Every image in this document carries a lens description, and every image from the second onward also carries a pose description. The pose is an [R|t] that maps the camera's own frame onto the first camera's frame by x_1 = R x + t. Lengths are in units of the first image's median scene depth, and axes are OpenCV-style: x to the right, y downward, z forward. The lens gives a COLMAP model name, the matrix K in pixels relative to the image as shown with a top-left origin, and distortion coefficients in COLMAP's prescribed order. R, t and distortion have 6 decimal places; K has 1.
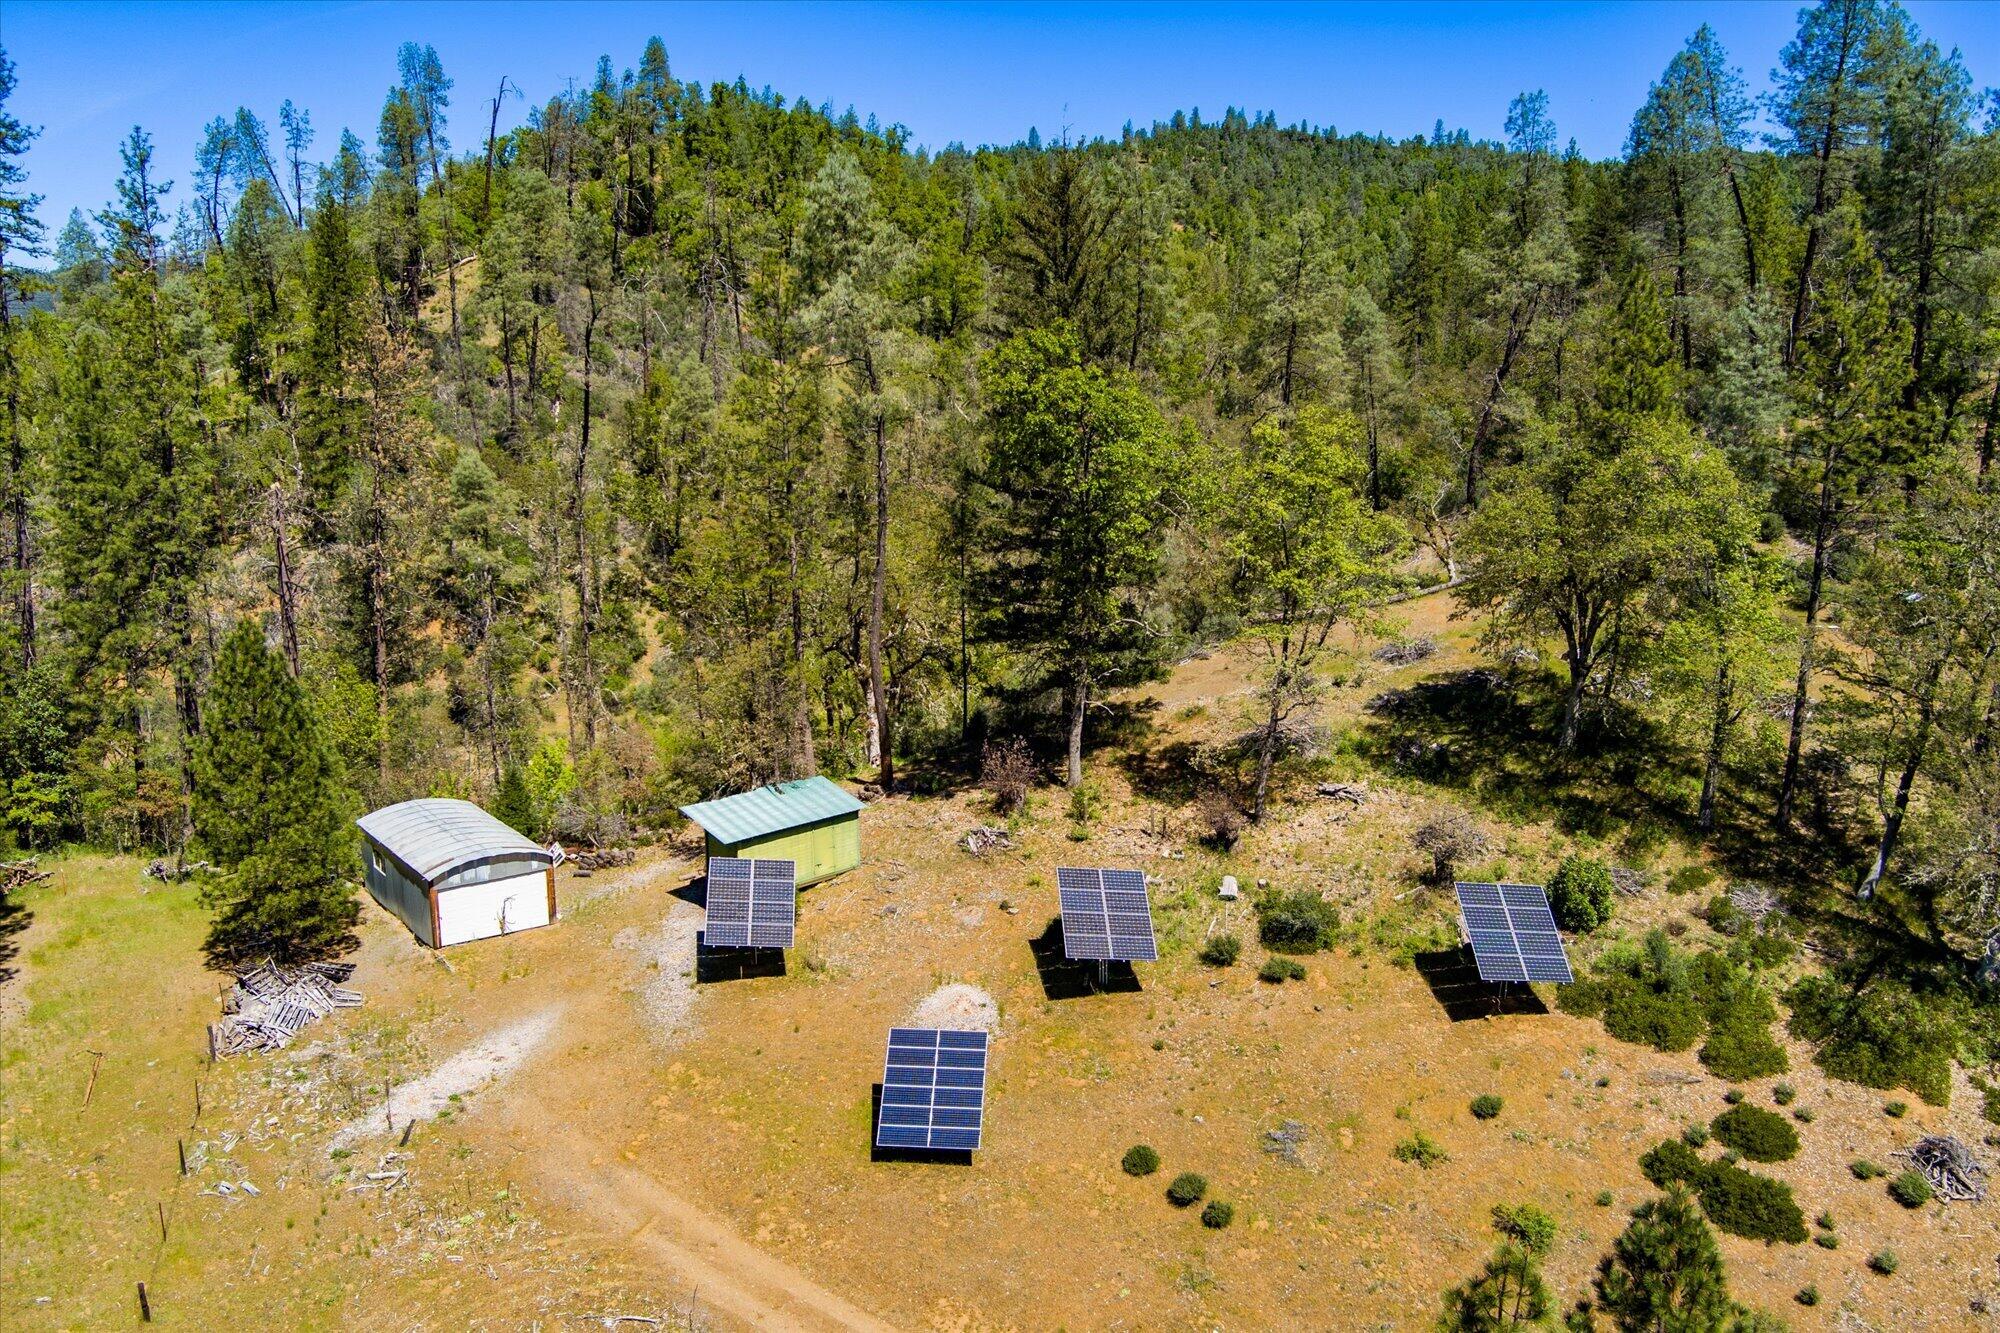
lens RADIAL K [[1582.8, 0, 1000.0], [0, 1582.8, 666.5], [0, 0, 1]] dist [-0.085091, 0.032216]
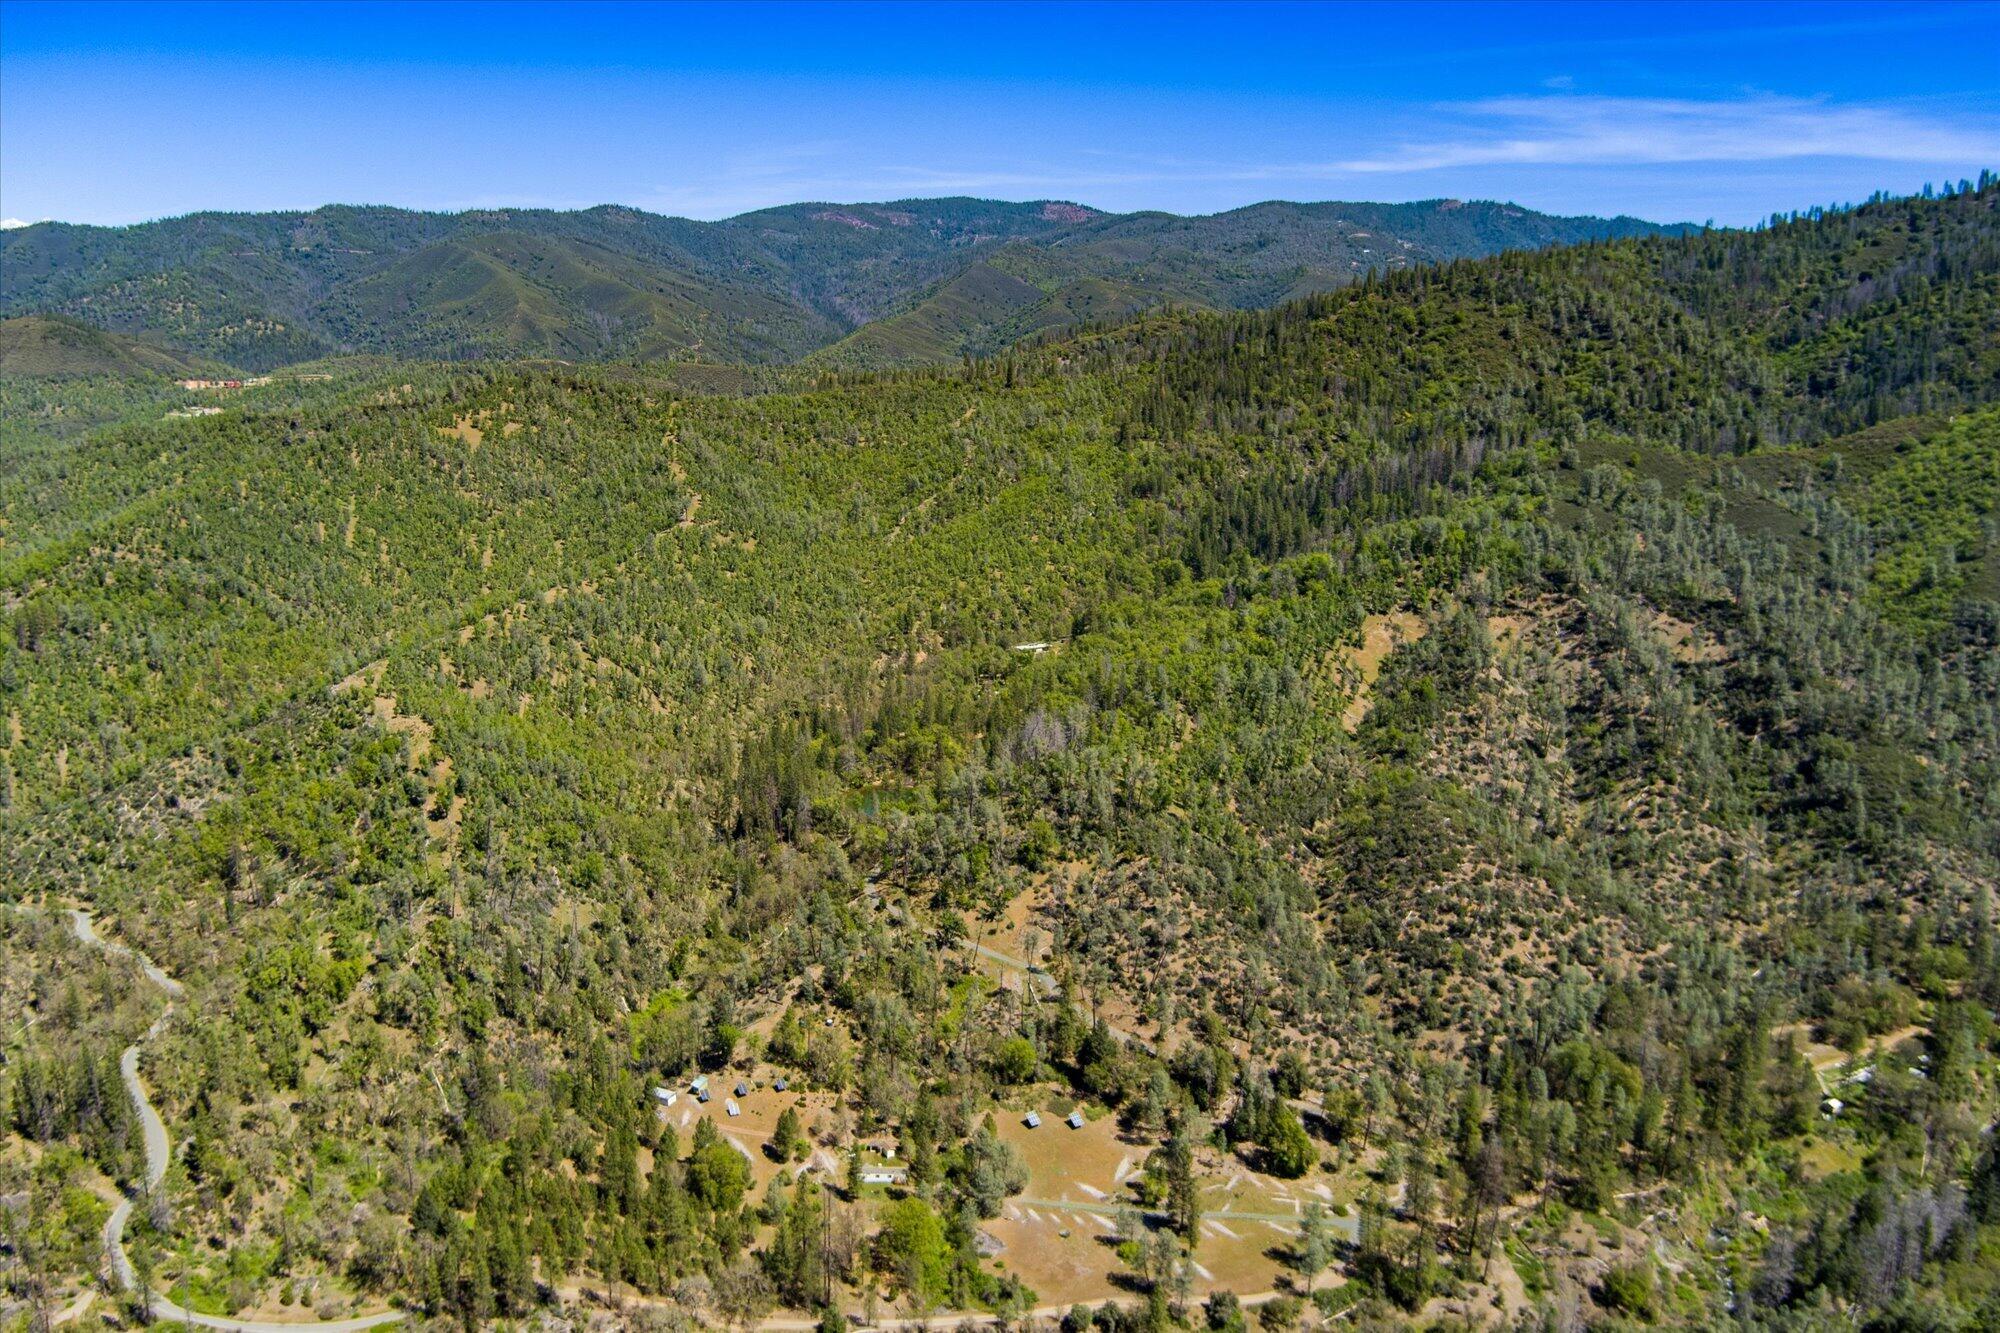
lens RADIAL K [[1583.6, 0, 1000.0], [0, 1583.6, 666.5], [0, 0, 1]] dist [-0.068996, 0.001663]
pose [[0.889050, -0.086653, 0.449534, -0.892513], [0.072171, 0.996174, 0.049291, -0.941827], [-0.452085, -0.011379, 0.891902, -2.812167]]
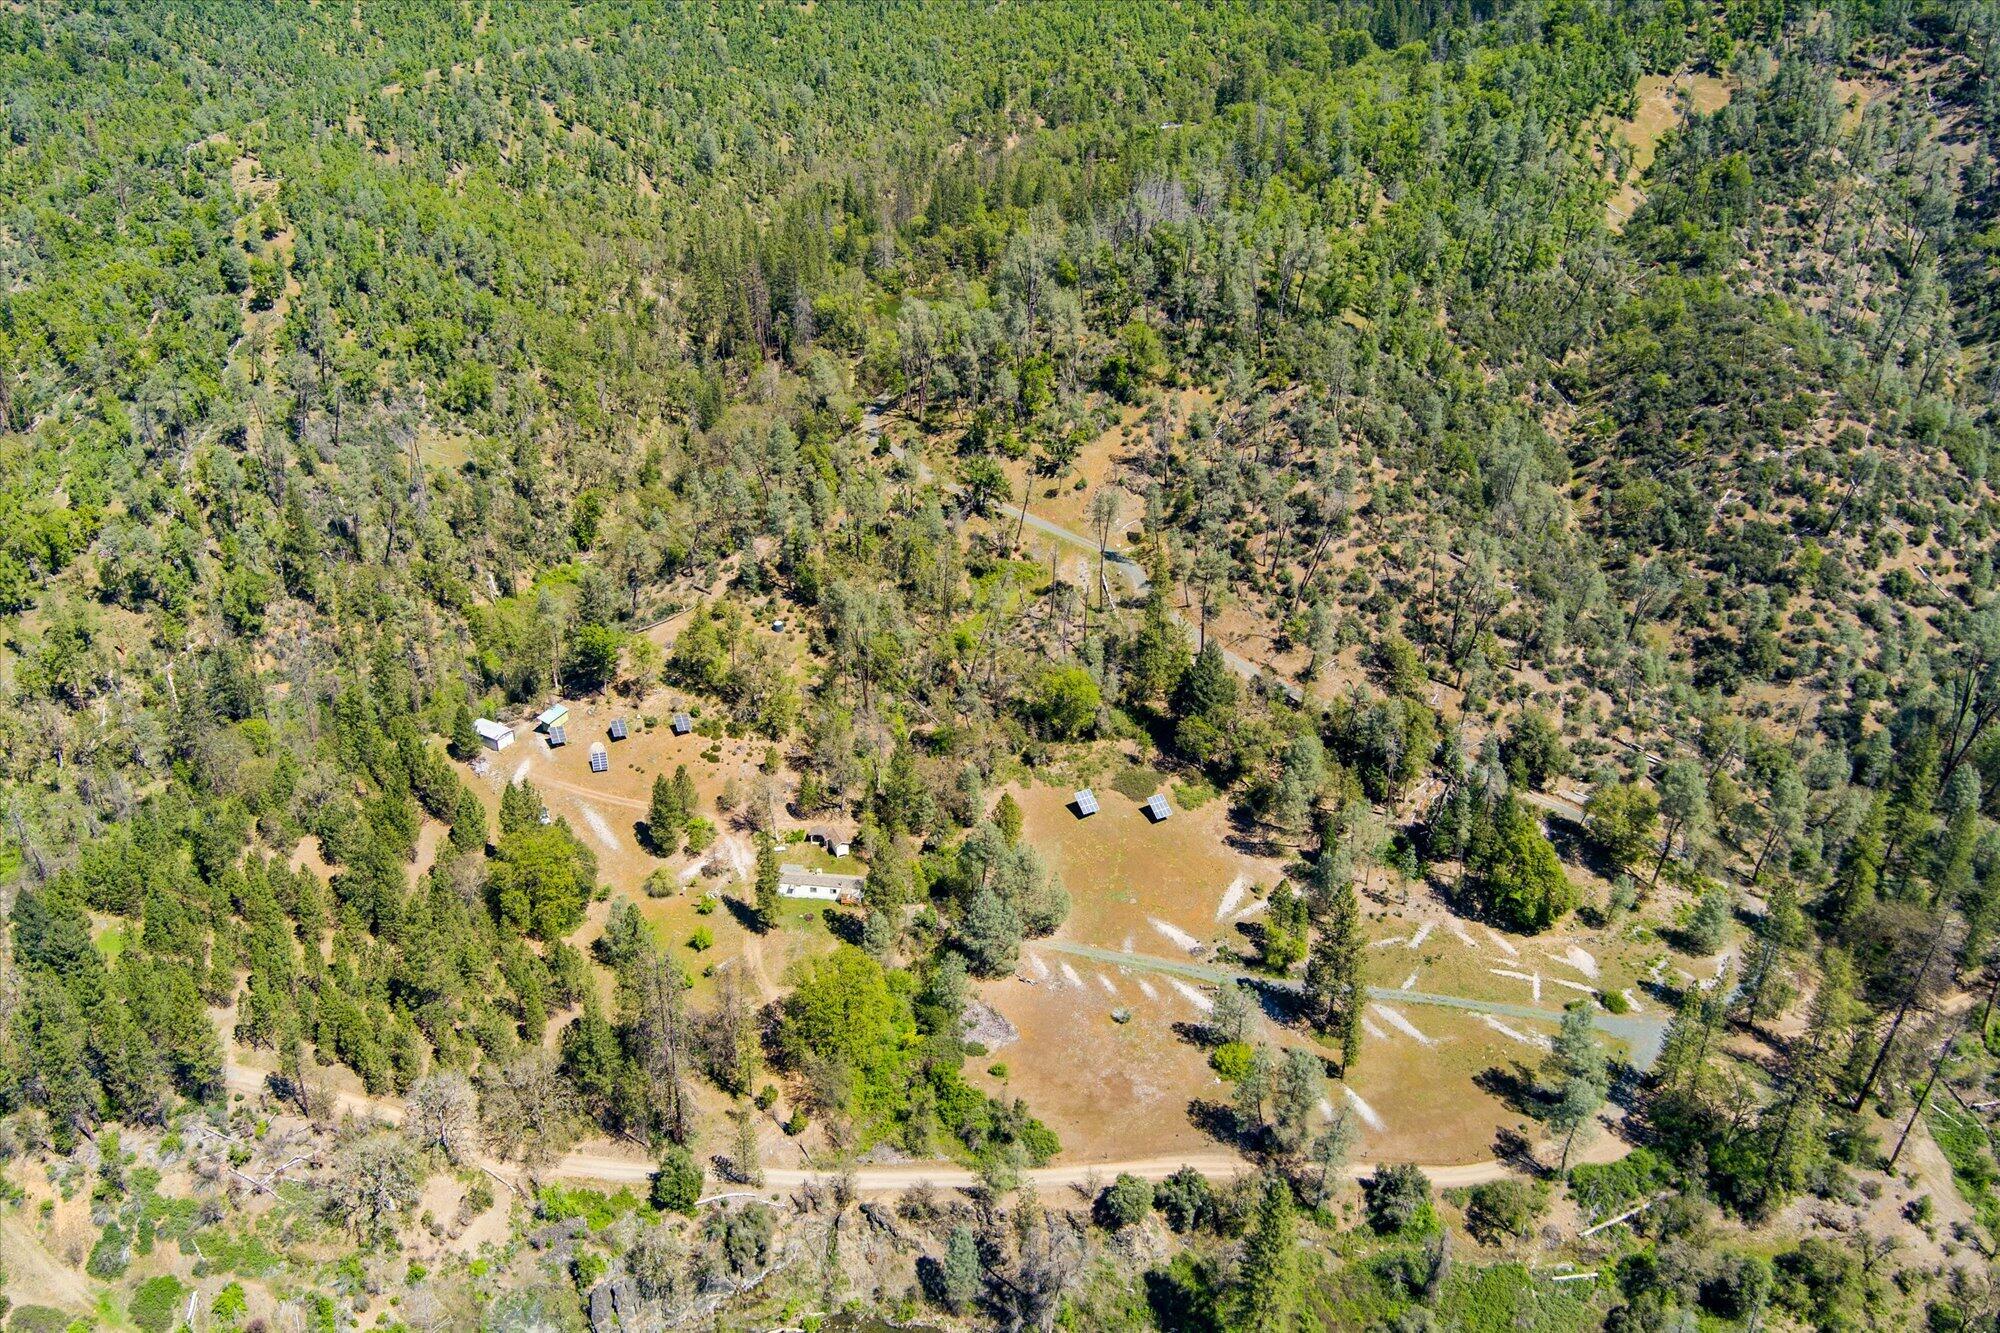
lens RADIAL K [[1583.6, 0, 1000.0], [0, 1583.6, 666.5], [0, 0, 1]] dist [-0.068996, 0.001663]
pose [[0.928735, -0.158134, 0.335327, -0.189144], [0.054340, 0.952766, 0.298805, -0.598362], [-0.366740, -0.259289, 0.893460, -1.631394]]
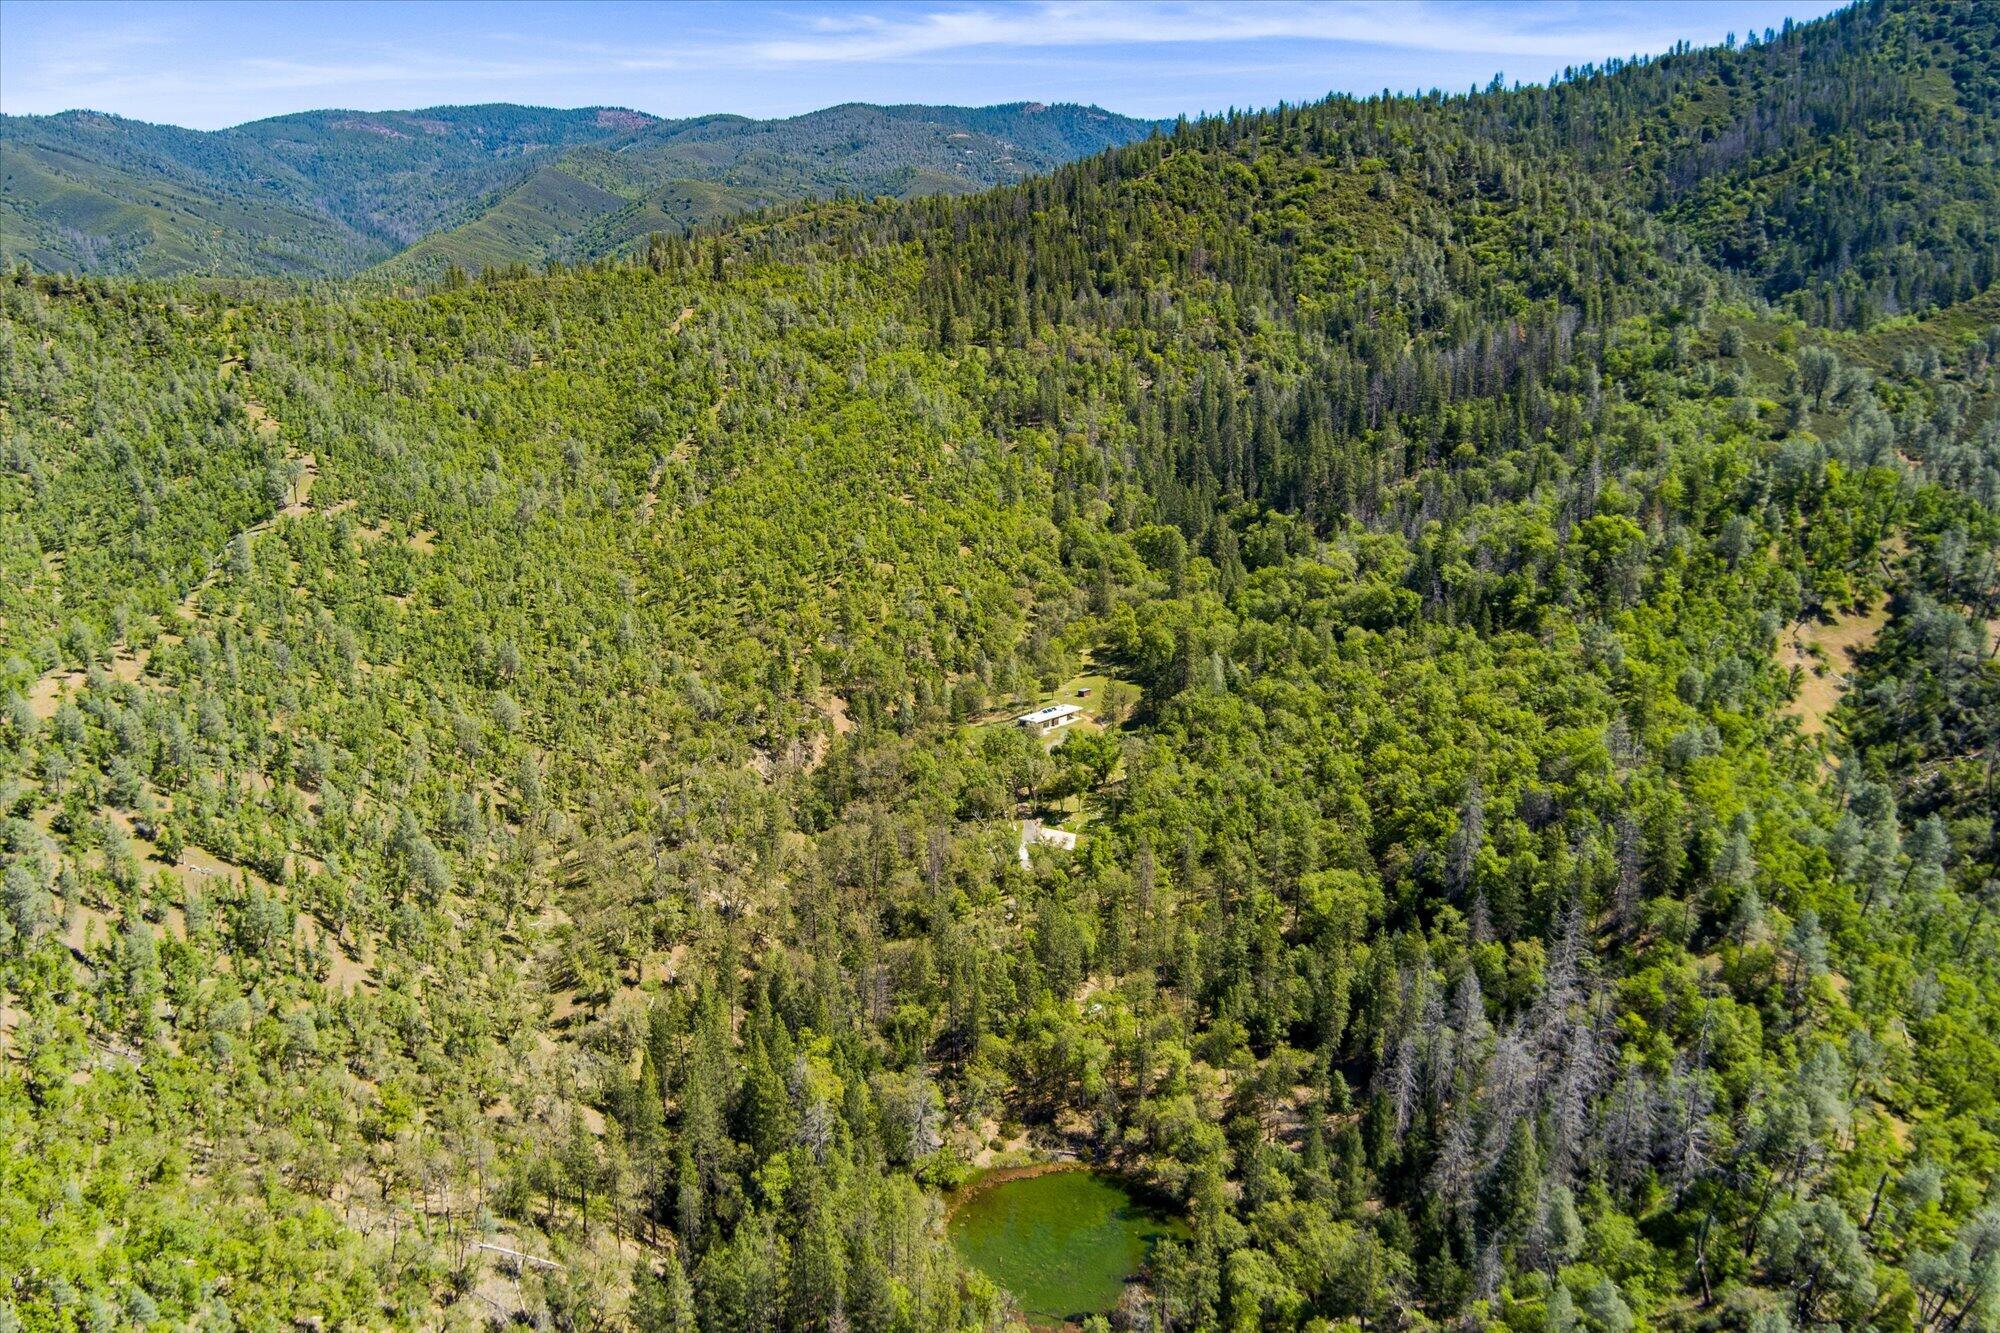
lens RADIAL K [[1582.8, 0, 1000.0], [0, 1582.8, 666.5], [0, 0, 1]] dist [-0.085091, 0.032216]
pose [[0.726071, -0.176210, 0.664659, -0.241918], [0.126762, 0.984342, 0.122488, -1.219177], [-0.675835, -0.004681, 0.737038, 0.283766]]
